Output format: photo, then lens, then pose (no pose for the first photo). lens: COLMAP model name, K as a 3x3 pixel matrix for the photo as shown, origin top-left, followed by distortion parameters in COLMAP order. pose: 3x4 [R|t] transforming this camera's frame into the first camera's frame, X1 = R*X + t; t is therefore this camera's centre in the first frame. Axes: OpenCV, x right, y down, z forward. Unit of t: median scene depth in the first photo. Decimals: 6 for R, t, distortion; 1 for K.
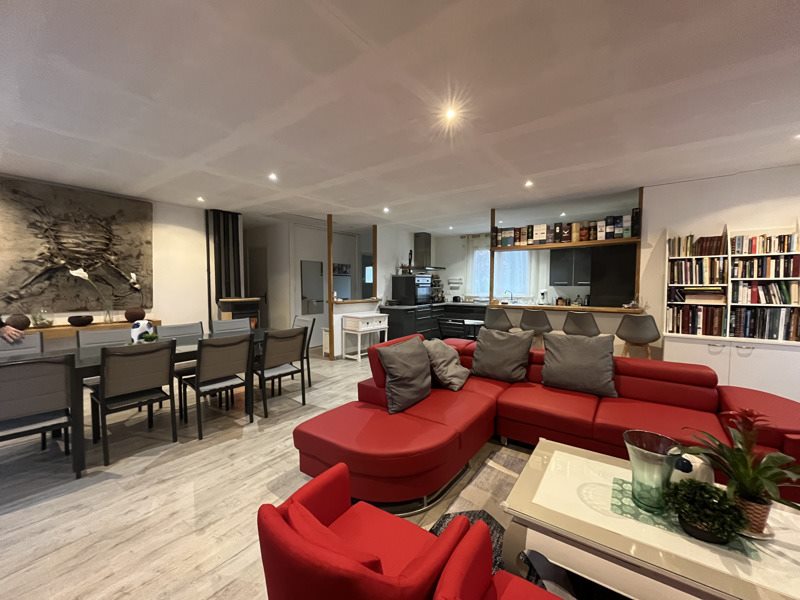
lens RADIAL K [[322.0, 0, 400.1], [0, 322.0, 303.1], [0, 0, 1]] dist [-0.002454, 0.000329]
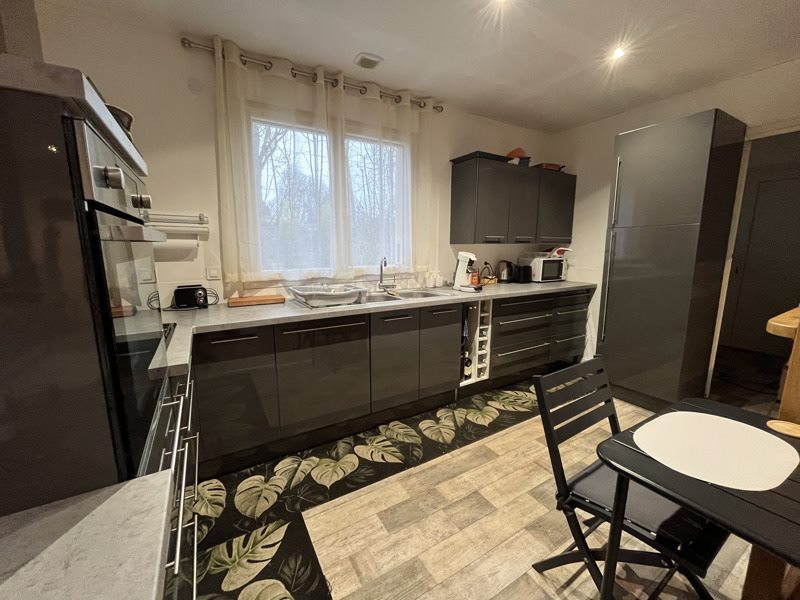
lens RADIAL K [[322.0, 0, 401.2], [0, 322.0, 300.1], [0, 0, 1]] dist [-0.002454, 0.000329]
pose [[0.381496, -0.159279, 0.910544, 0.009092], [0.049395, 0.987148, 0.151984, -0.097732], [-0.923050, -0.013005, 0.384460, 1.788826]]
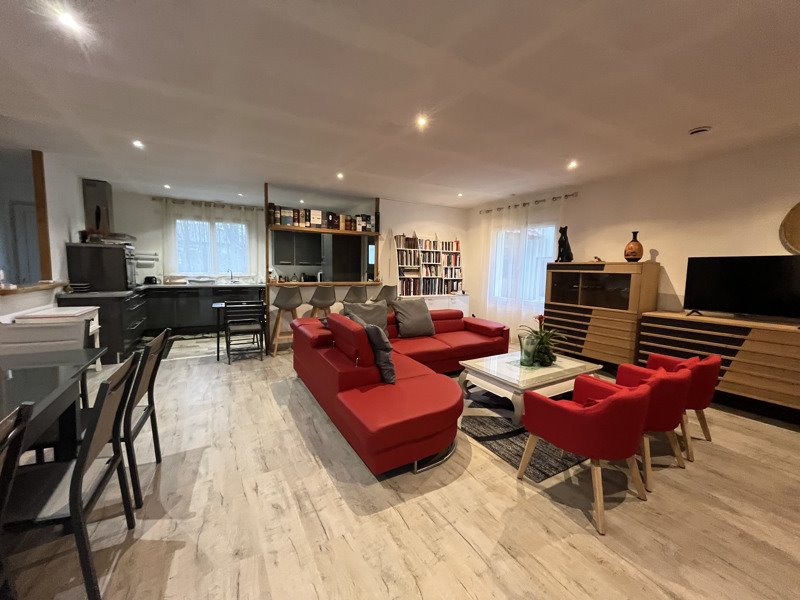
lens RADIAL K [[322.0, 0, 396.1], [0, 322.0, 300.8], [0, 0, 1]] dist [-0.002454, 0.000329]
pose [[0.412161, -0.087405, 0.906909, -0.670596], [0.033647, 0.996169, 0.080716, -0.013980], [-0.910490, -0.002753, 0.413523, 0.379491]]
